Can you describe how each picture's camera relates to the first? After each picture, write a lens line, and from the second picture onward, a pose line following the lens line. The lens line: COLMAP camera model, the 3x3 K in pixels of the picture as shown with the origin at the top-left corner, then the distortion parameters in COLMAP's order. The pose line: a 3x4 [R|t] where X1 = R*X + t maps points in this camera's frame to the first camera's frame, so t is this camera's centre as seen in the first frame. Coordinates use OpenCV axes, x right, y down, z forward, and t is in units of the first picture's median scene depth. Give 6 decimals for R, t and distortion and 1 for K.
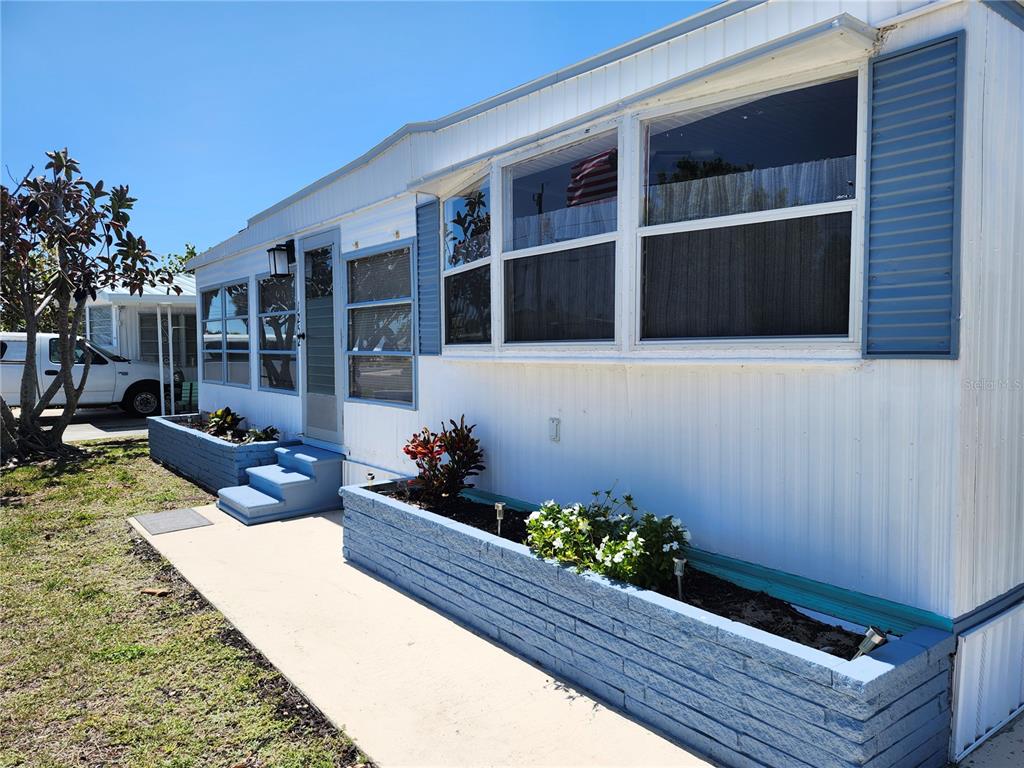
lens RADIAL K [[724.8, 0, 511.0], [0, 724.8, 389.3], [0, 0, 1]] dist [0.059836, -0.016391]
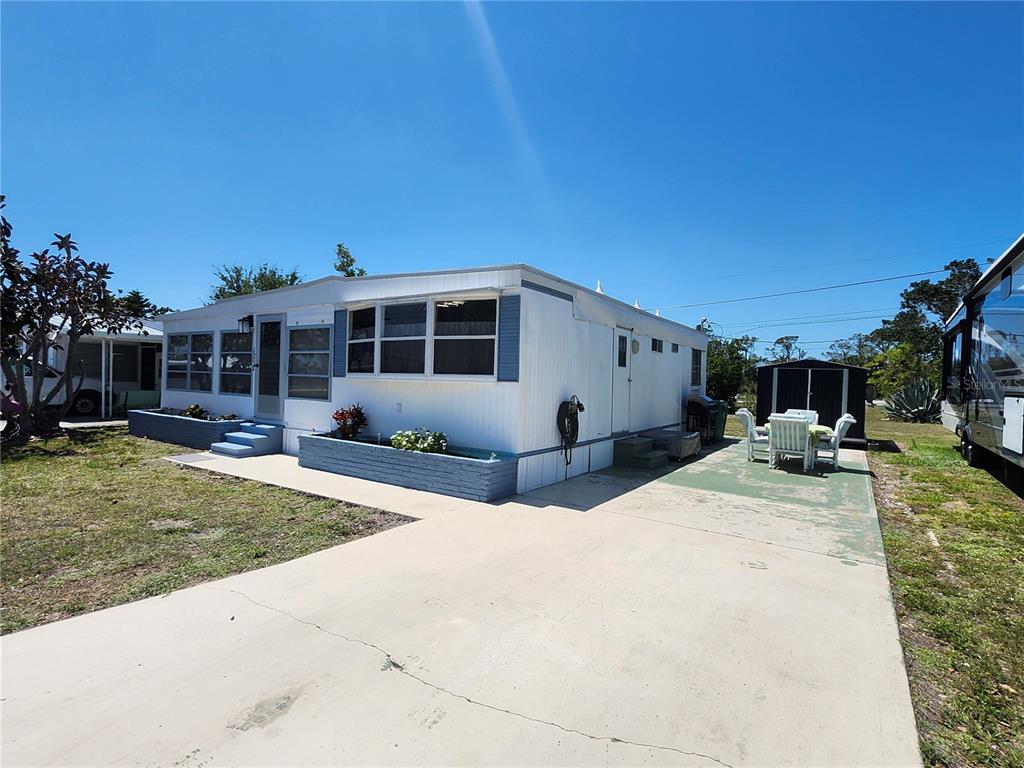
lens RADIAL K [[525.0, 0, 506.3], [0, 525.0, 388.8], [0, 0, 1]] dist [0.001381, 0.001737]
pose [[0.948325, 0.024607, 0.316344, -0.156964], [-0.012855, 0.999149, -0.039184, 0.053497], [-0.317039, 0.033092, 0.947835, -0.813992]]
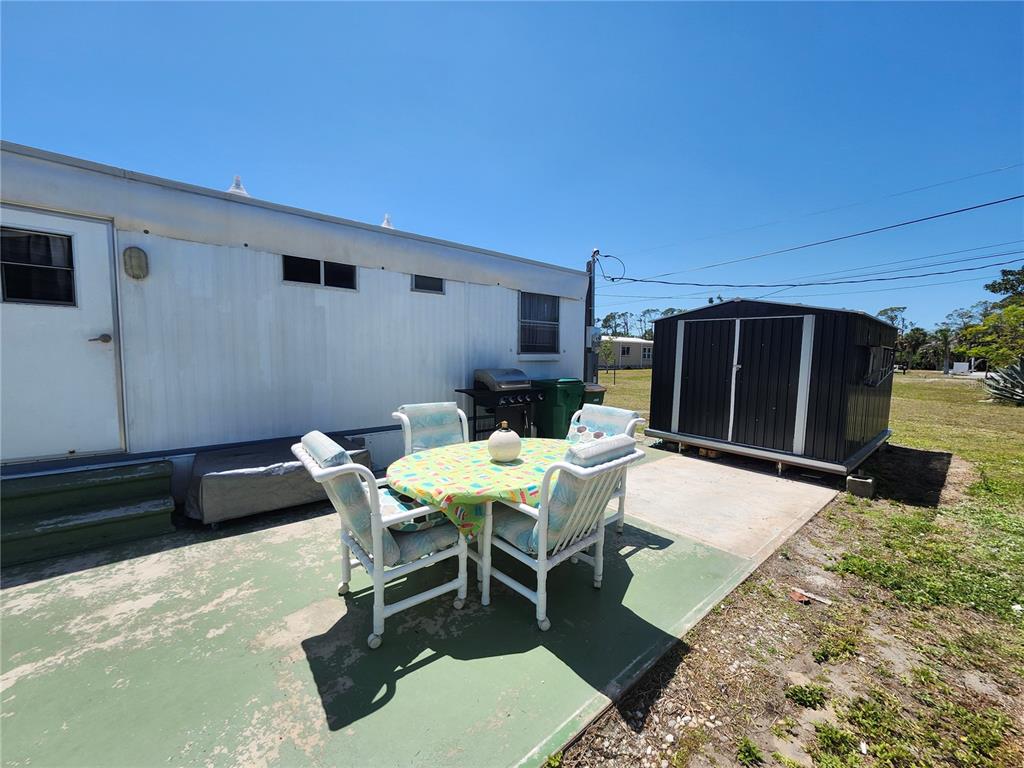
lens RADIAL K [[402.5, 0, 510.8], [0, 402.5, 388.1], [0, 0, 1]] dist [0.004024, -0.000242]
pose [[0.998820, 0.019075, 0.044669, 1.714968], [-0.020433, 0.999336, 0.030151, -0.018066], [-0.044064, -0.031028, 0.998547, 0.309923]]
